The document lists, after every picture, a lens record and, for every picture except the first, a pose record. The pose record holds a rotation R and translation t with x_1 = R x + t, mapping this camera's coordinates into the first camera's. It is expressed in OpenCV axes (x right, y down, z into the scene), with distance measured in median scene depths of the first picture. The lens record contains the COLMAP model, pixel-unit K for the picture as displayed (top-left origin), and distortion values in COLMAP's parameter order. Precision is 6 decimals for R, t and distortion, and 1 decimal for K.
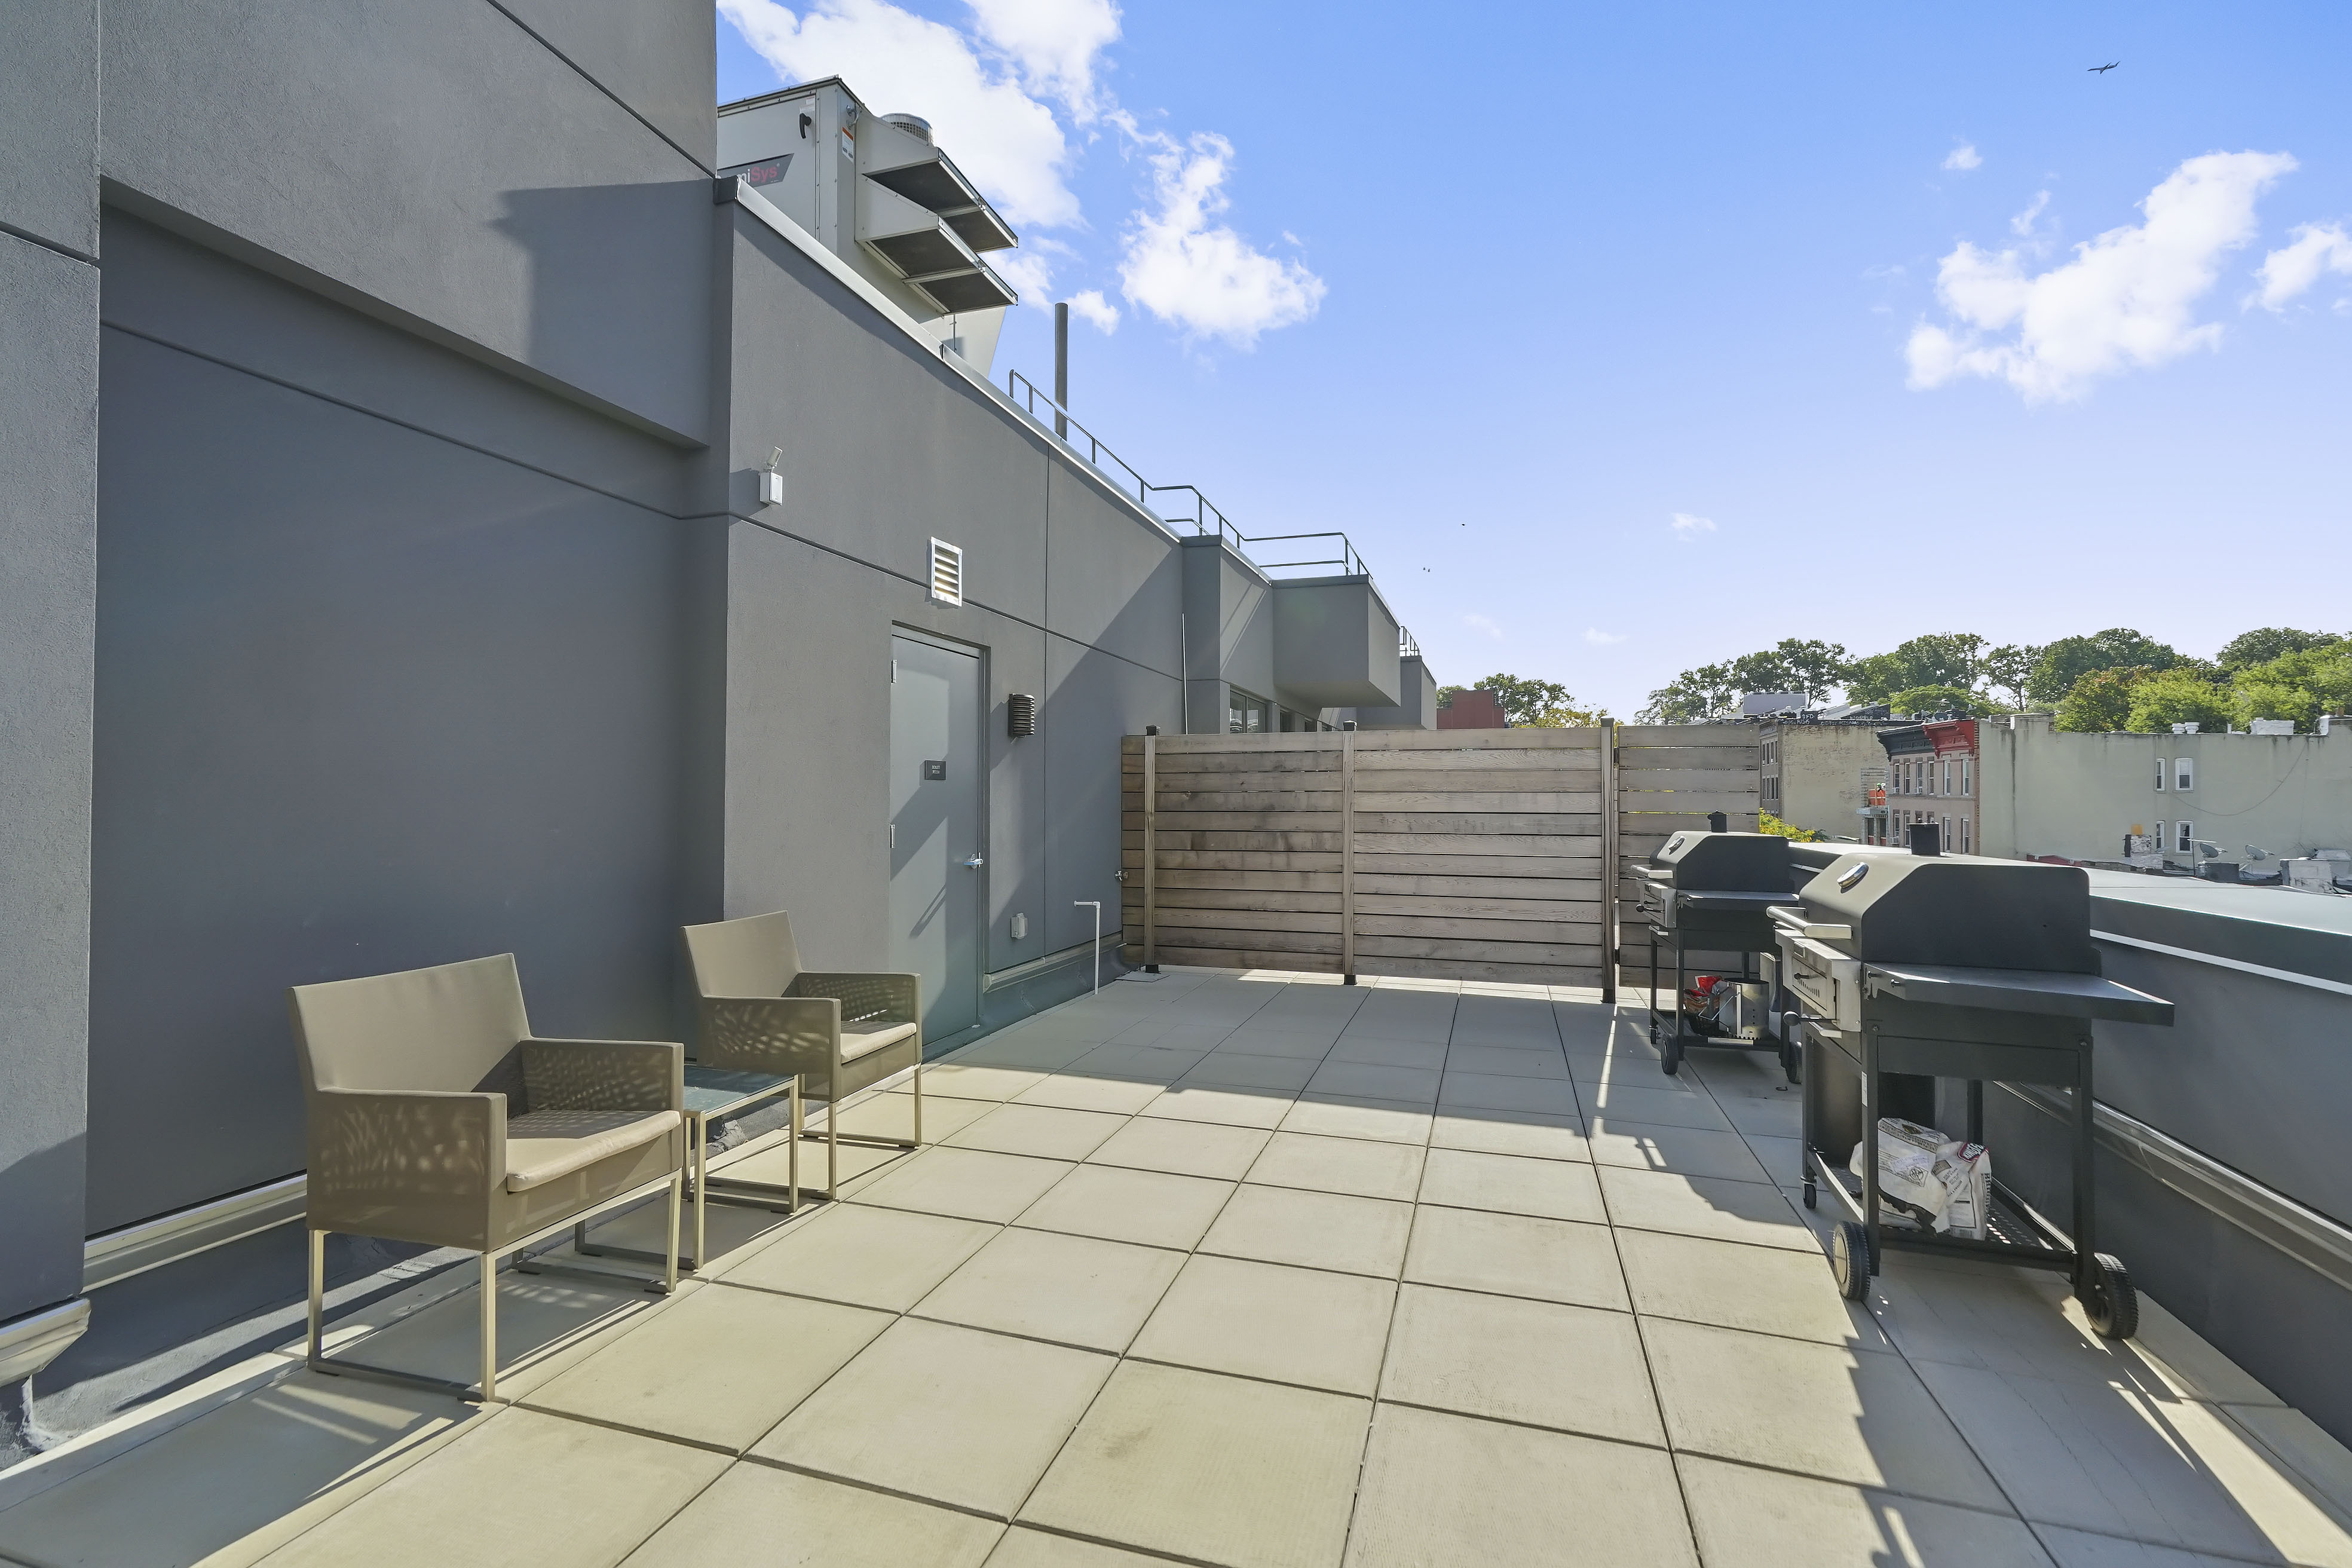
lens RADIAL K [[1023.9, 0, 1191.3], [0, 1023.9, 795.3], [0, 0, 1]] dist [0.032673, 0.003788]
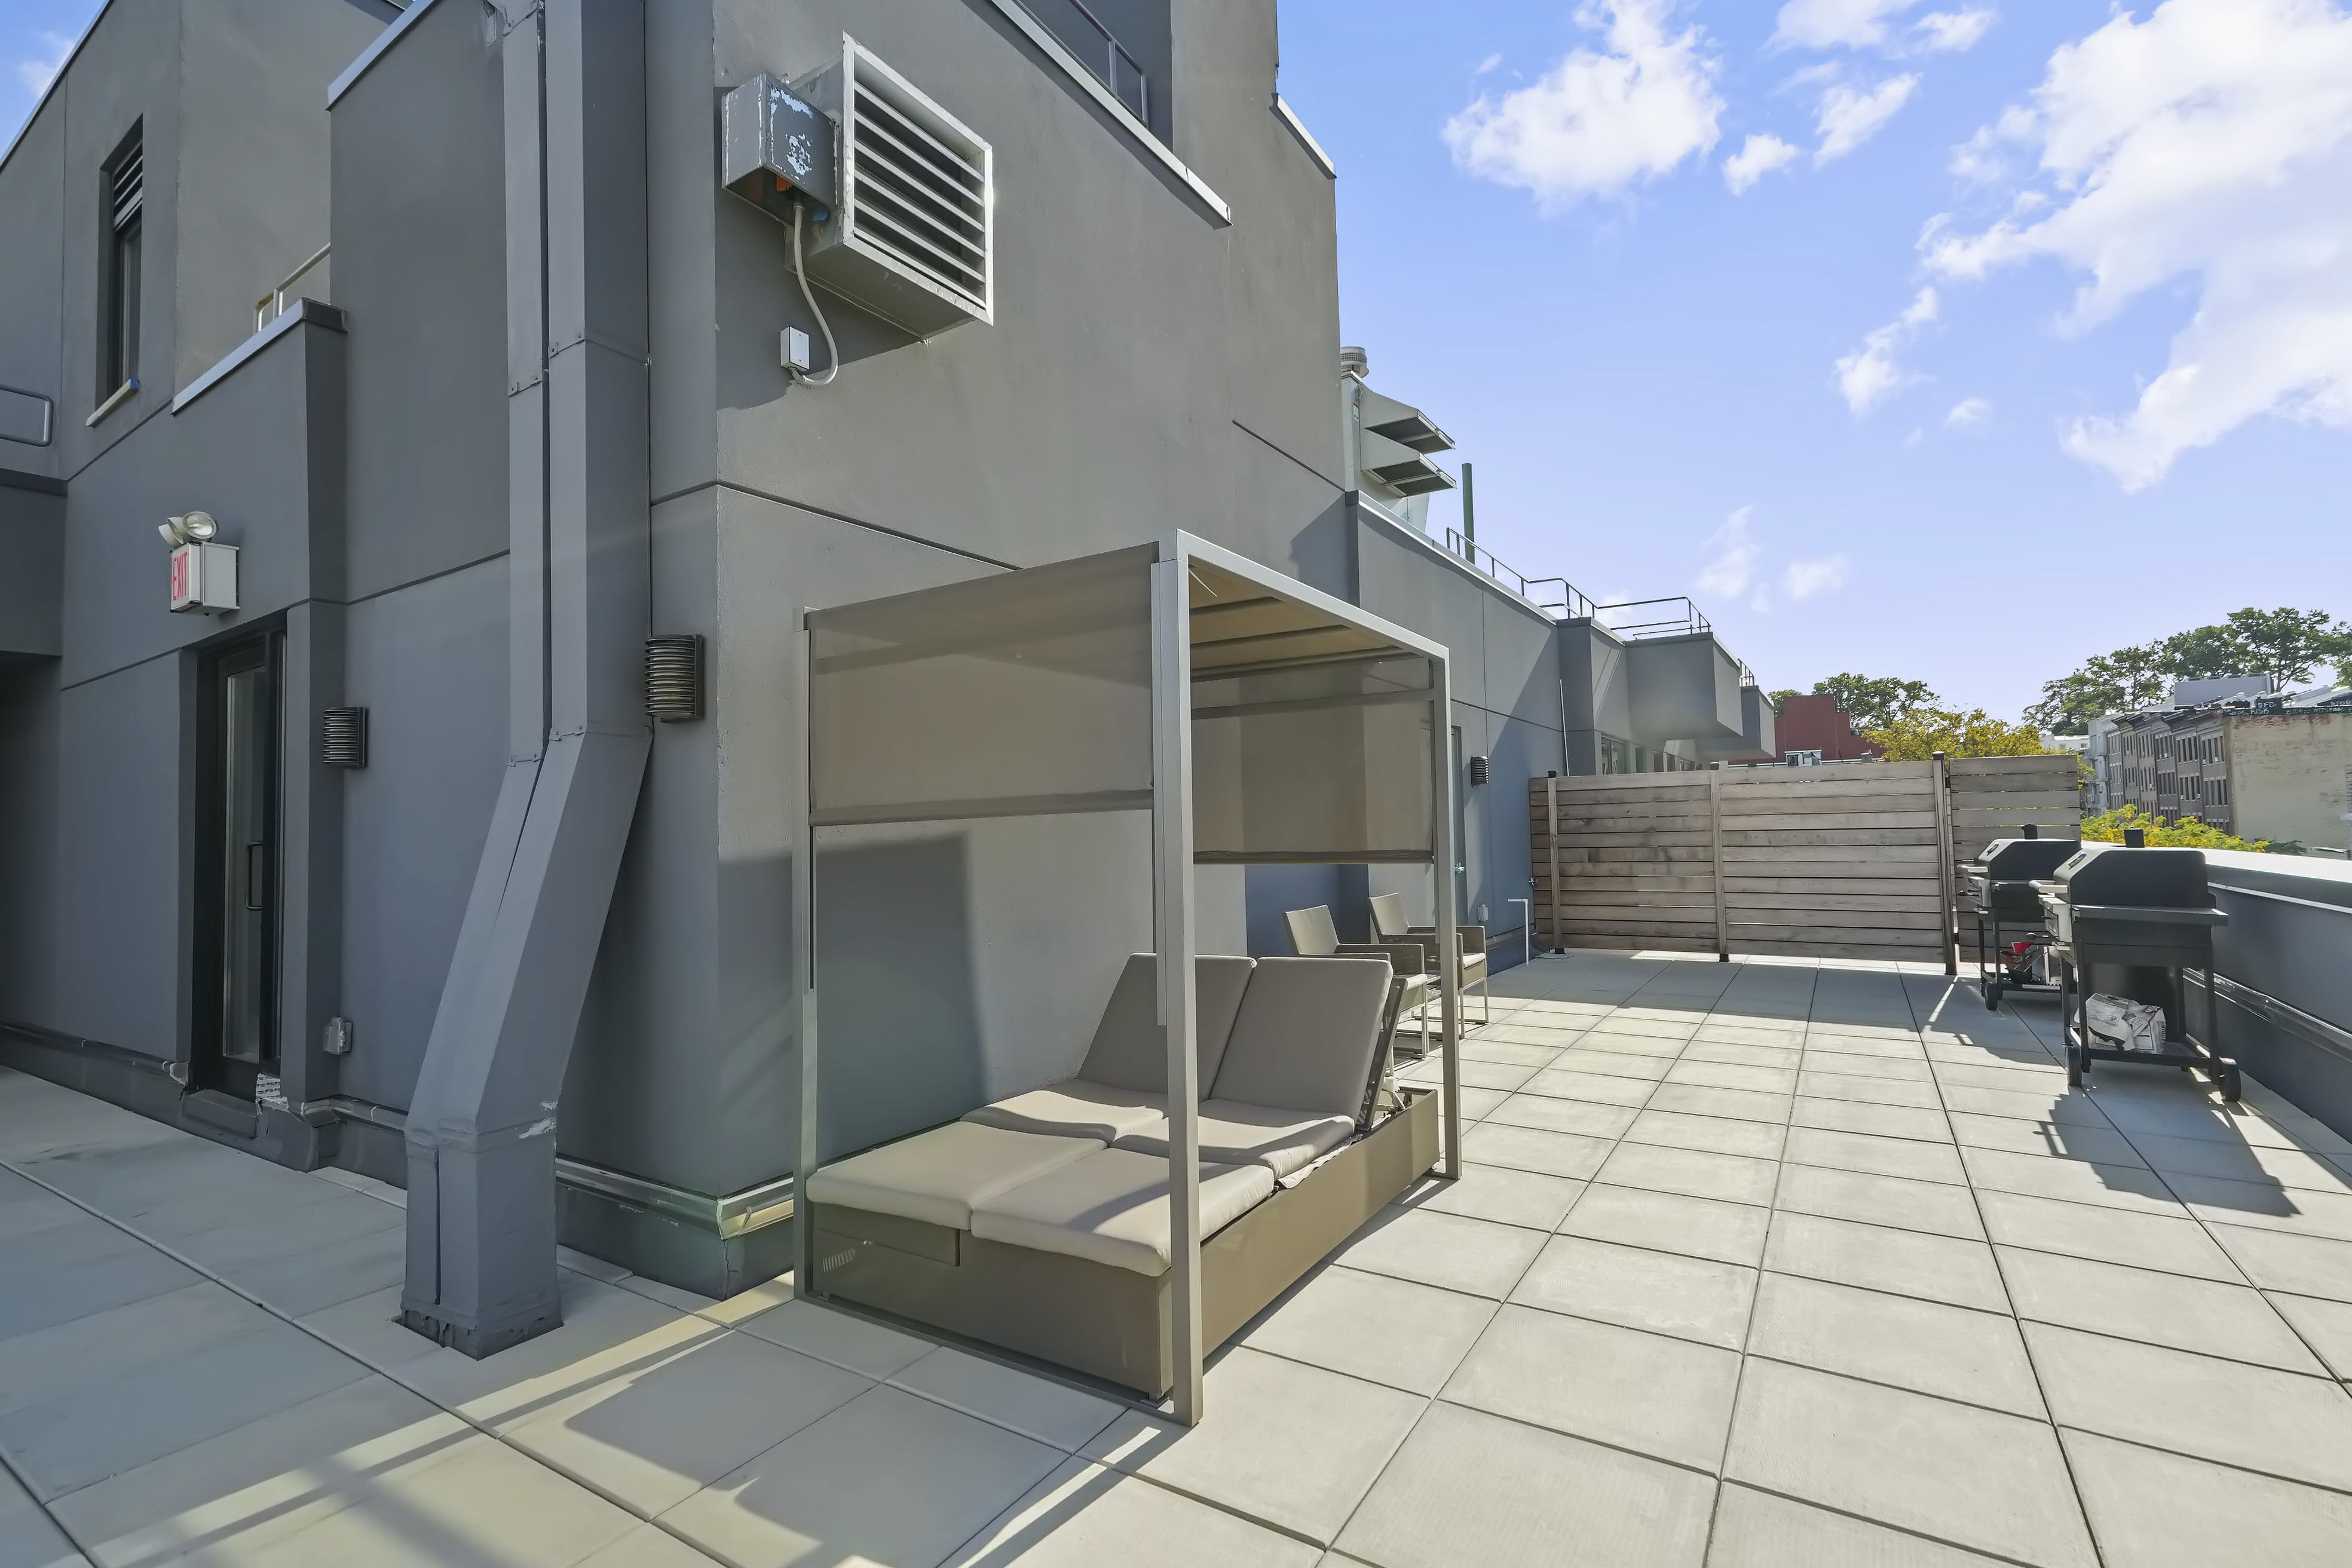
lens RADIAL K [[1085.3, 0, 1174.5], [0, 1085.3, 796.2], [0, 0, 1]] dist [0.012560, 0.002918]
pose [[0.965783, -0.032707, -0.257282, -0.140095], [0.025909, 0.999221, -0.029768, -0.004229], [0.258055, 0.022083, 0.965878, -0.470250]]
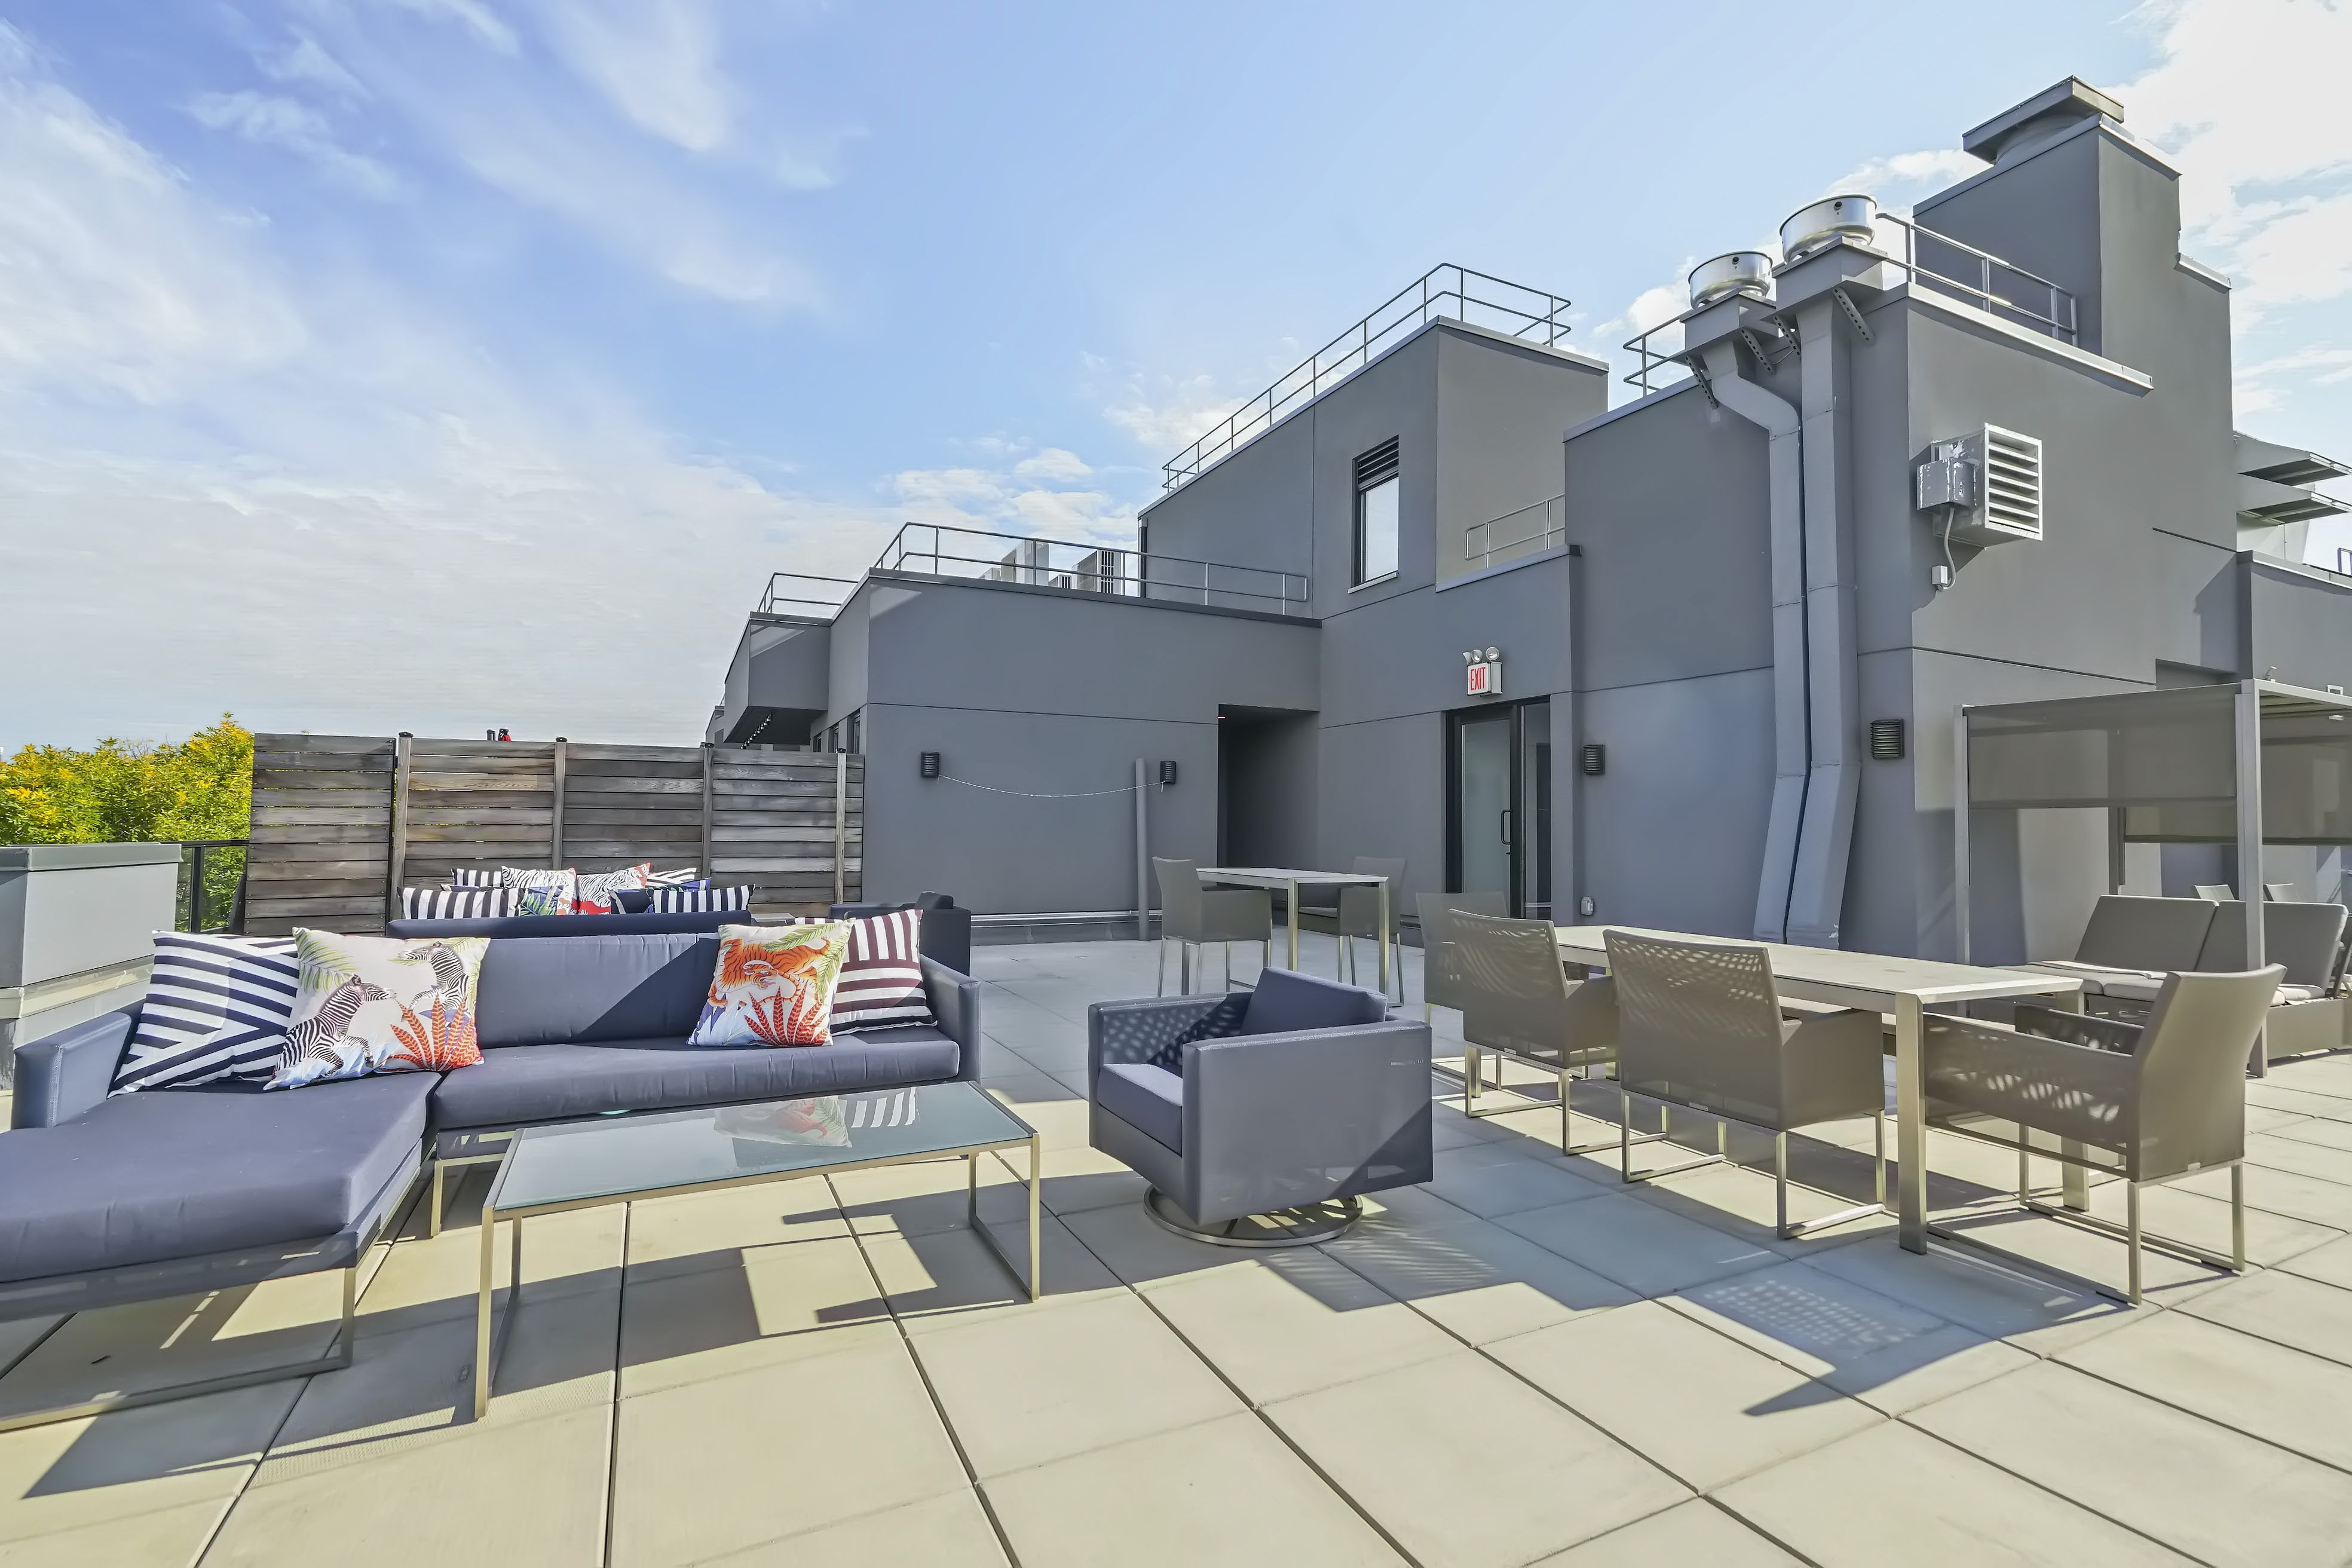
lens RADIAL K [[1085.3, 0, 1125.1], [0, 1085.3, 784.8], [0, 0, 1]] dist [0.012560, 0.002918]
pose [[0.699938, -0.014926, -0.714048, -0.223223], [-0.011467, 0.999418, -0.032131, 0.008076], [0.714112, 0.030677, 0.699359, -1.192301]]
